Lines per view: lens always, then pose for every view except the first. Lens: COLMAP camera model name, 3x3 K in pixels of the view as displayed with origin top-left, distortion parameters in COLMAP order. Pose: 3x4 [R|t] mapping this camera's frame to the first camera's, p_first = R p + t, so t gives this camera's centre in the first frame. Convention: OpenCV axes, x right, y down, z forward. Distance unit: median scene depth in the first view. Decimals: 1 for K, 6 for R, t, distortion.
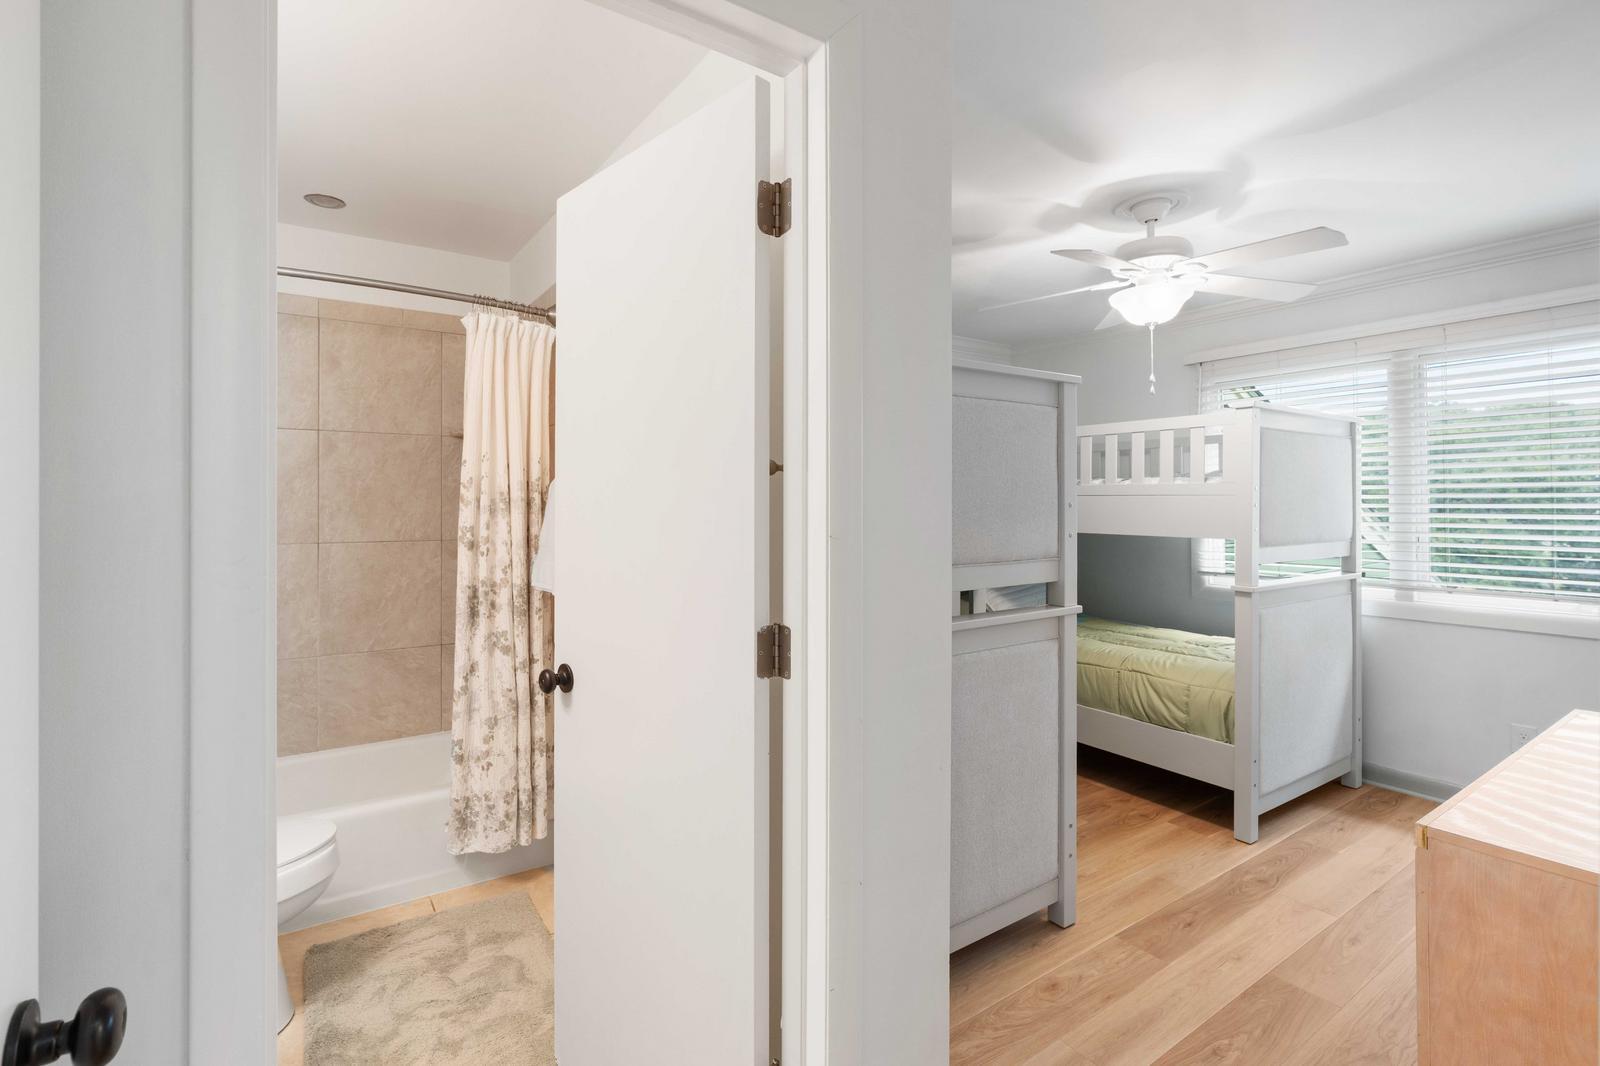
lens RADIAL K [[733.0, 0, 799.1], [0, 733.0, 502.7], [0, 0, 1]] dist [-0.008214, 0.002356]
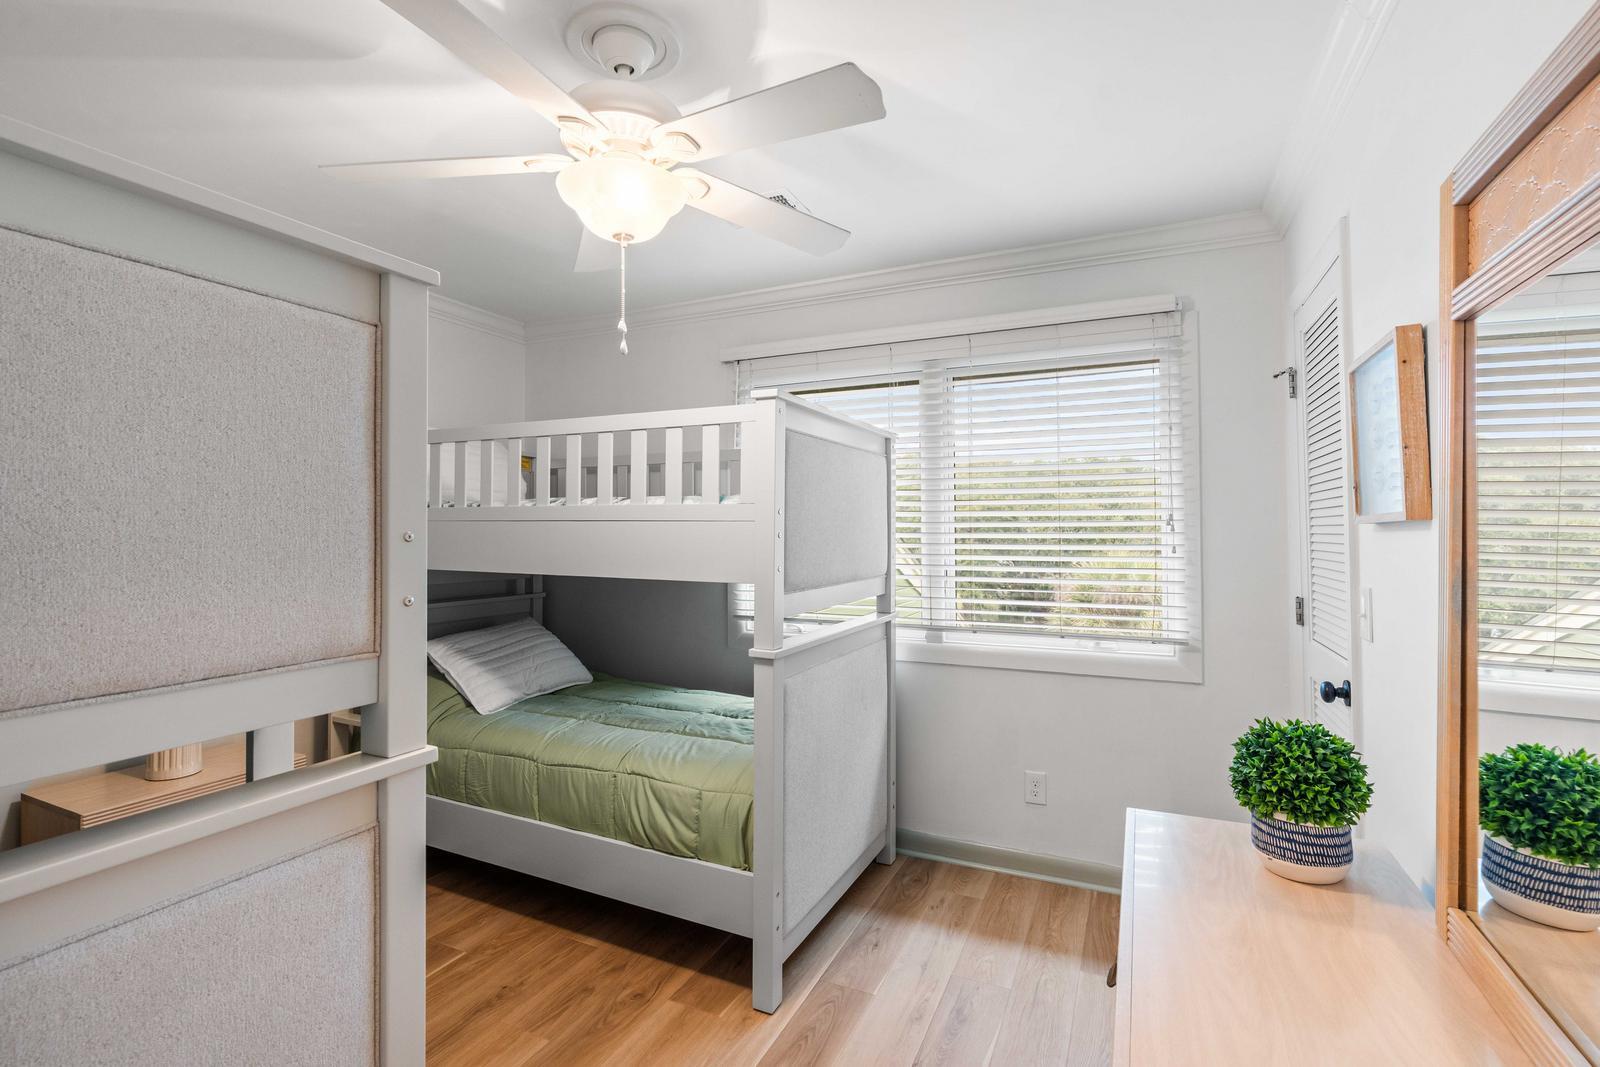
lens RADIAL K [[733.0, 0, 797.7], [0, 733.0, 529.9], [0, 0, 1]] dist [-0.008214, 0.002356]
pose [[0.862938, 0.002707, 0.505302, 0.233283], [-0.002419, 0.999996, -0.001226, -0.001271], [-0.505303, -0.000164, 0.862942, 0.312227]]
